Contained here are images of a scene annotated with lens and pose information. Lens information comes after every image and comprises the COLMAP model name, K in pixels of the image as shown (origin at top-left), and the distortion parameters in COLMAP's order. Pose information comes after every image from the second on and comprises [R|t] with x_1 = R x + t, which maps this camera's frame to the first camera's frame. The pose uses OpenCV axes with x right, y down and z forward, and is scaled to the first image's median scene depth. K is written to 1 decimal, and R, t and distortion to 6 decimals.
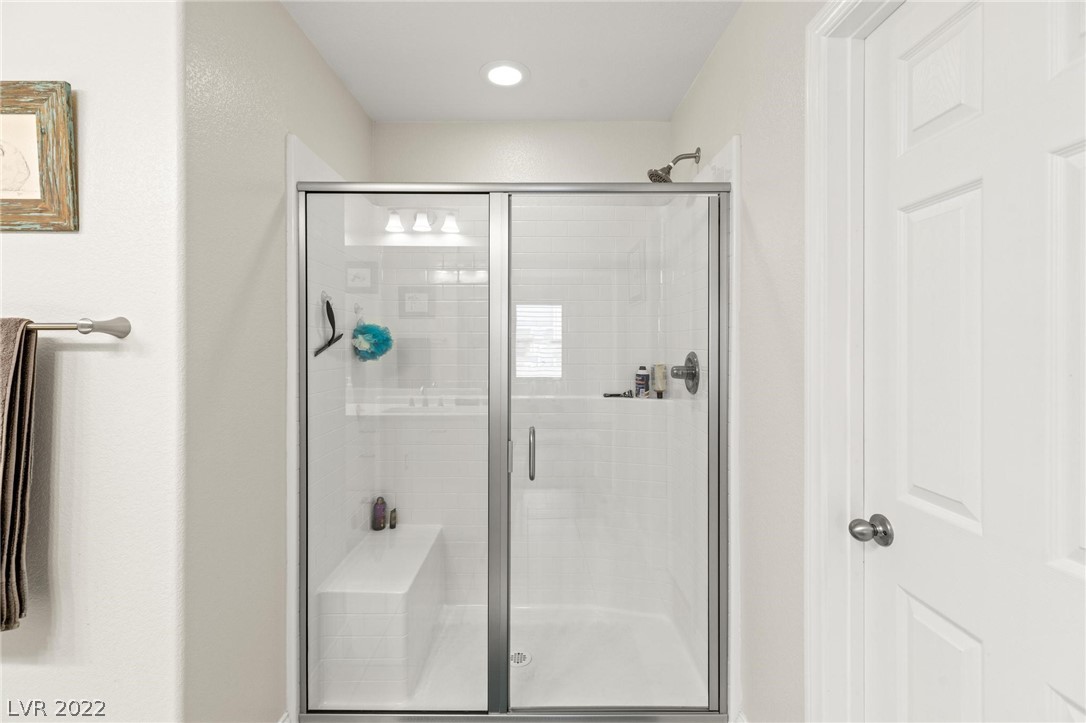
lens RADIAL K [[485.2, 0, 538.2], [0, 485.2, 346.7], [0, 0, 1]] dist [0.004210, 0.000649]
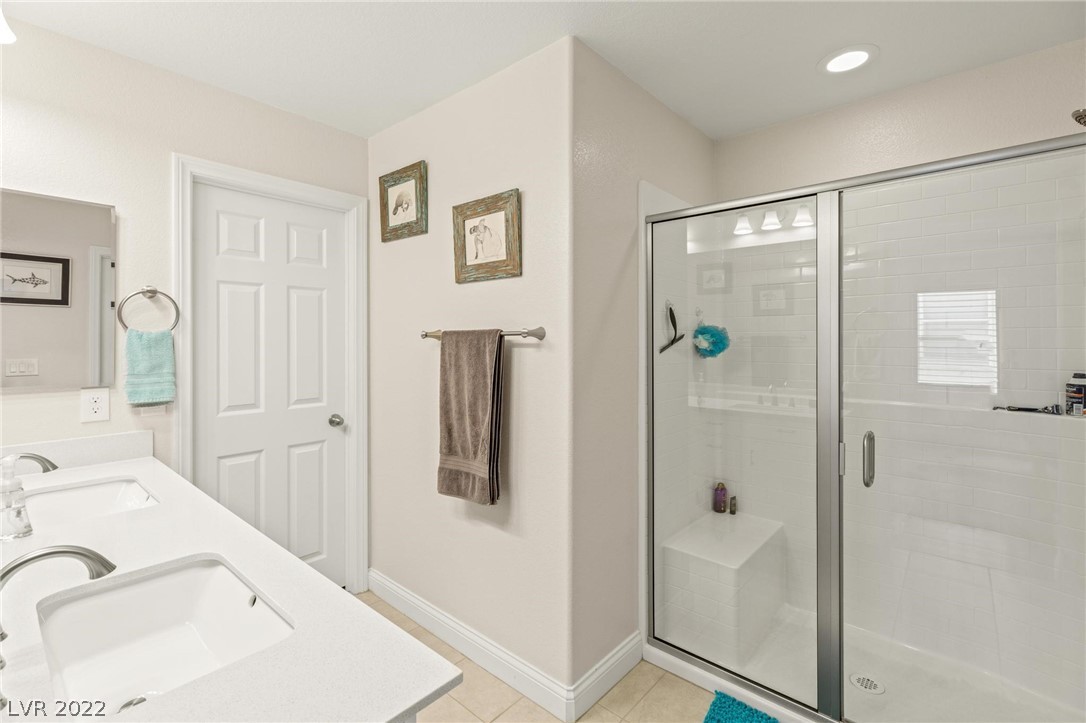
lens RADIAL K [[485.2, 0, 538.2], [0, 485.2, 346.7], [0, 0, 1]] dist [0.004210, 0.000649]
pose [[0.750815, 0.006079, -0.660485, 0.112738], [-0.002538, 0.999977, 0.006318, -0.003415], [0.660508, -0.003067, 0.750813, -0.120310]]
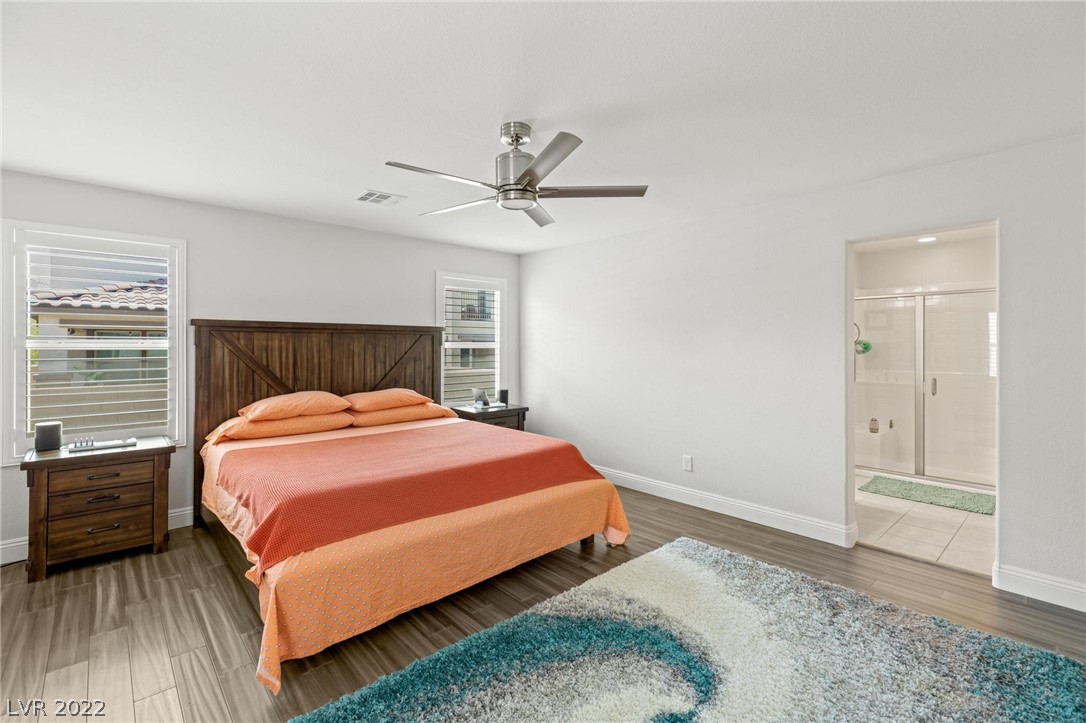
lens RADIAL K [[485.2, 0, 538.2], [0, 485.2, 346.7], [0, 0, 1]] dist [0.004210, 0.000649]
pose [[0.669805, -0.001030, -0.742536, 0.483412], [-0.001160, 0.999996, -0.002433, -0.004522], [0.742536, 0.002491, 0.669802, -2.312411]]
